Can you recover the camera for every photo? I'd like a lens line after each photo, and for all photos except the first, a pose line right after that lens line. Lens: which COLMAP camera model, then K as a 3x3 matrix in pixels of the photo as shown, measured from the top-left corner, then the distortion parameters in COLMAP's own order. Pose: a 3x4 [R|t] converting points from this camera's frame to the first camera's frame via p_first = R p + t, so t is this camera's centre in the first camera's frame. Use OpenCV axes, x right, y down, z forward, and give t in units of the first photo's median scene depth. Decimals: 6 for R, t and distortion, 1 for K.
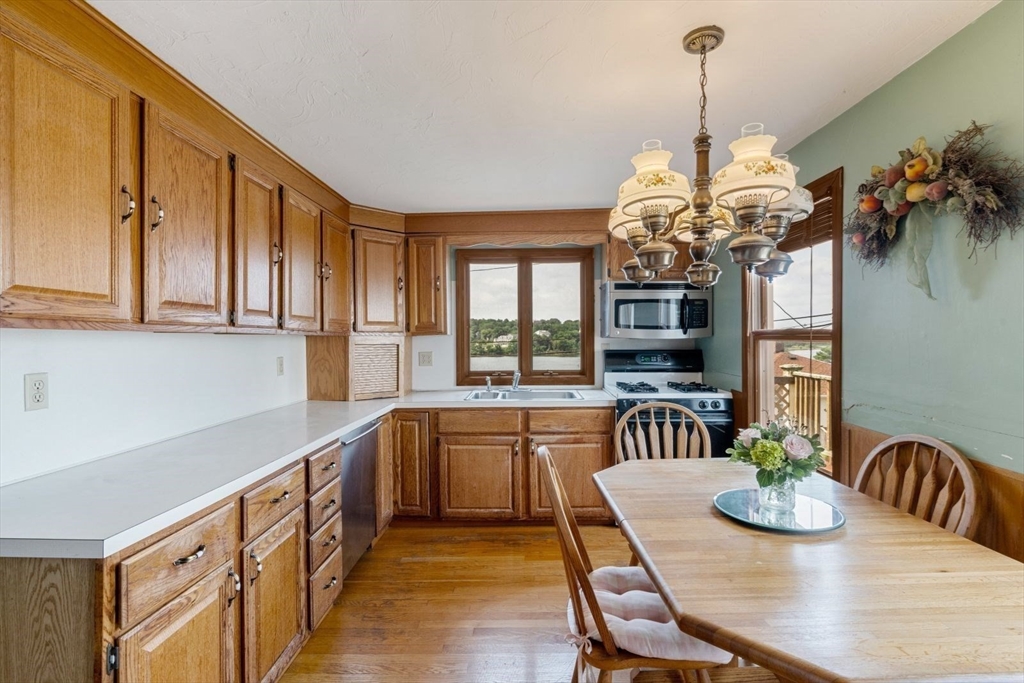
lens RADIAL K [[471.2, 0, 509.9], [0, 471.2, 341.3], [0, 0, 1]] dist [-0.005686, 0.002420]
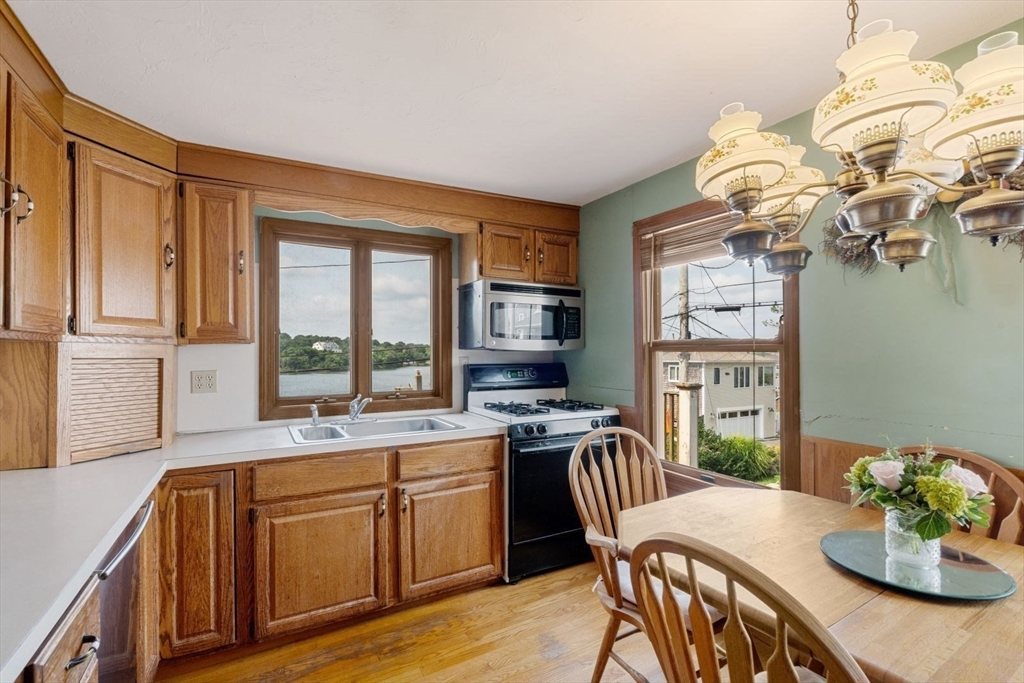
lens RADIAL K [[471.2, 0, 507.2], [0, 471.2, 347.8], [0, 0, 1]] dist [-0.005686, 0.002420]
pose [[0.858736, 0.007402, 0.512365, -0.185174], [0.003641, 0.999782, -0.020545, 0.007612], [-0.512405, 0.019508, 0.858522, 0.303191]]
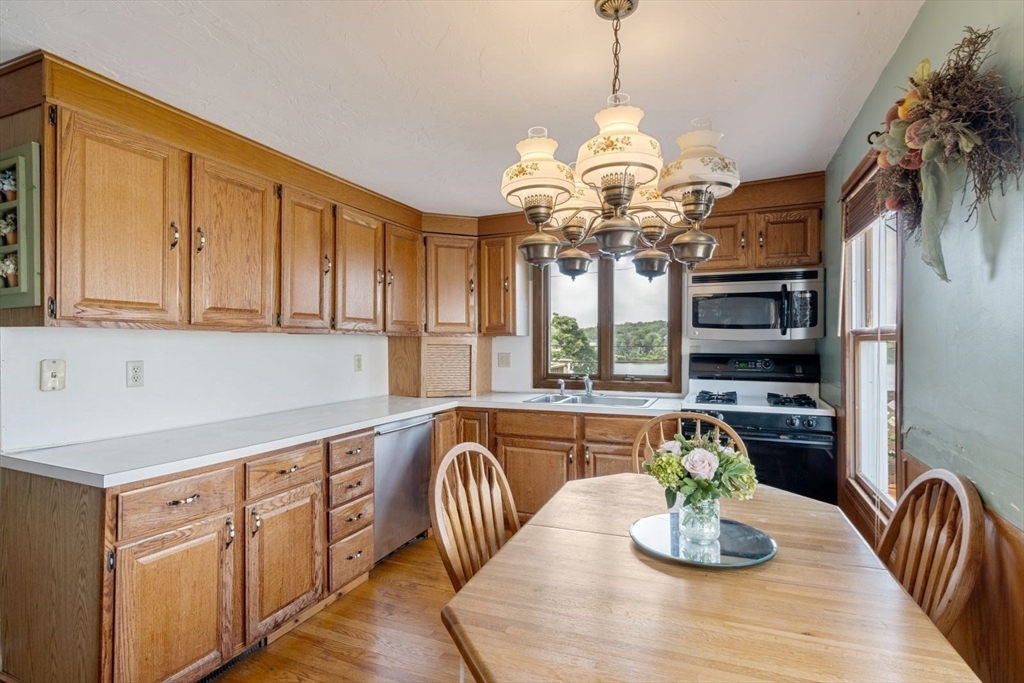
lens RADIAL K [[503.6, 0, 501.6], [0, 503.6, 342.9], [0, 0, 1]] dist [0.000079, 0.001384]
pose [[0.925038, 0.005226, -0.379837, 0.267645], [-0.006992, 0.999970, -0.003270, 0.005623], [0.379809, 0.005681, 0.925047, 0.013035]]
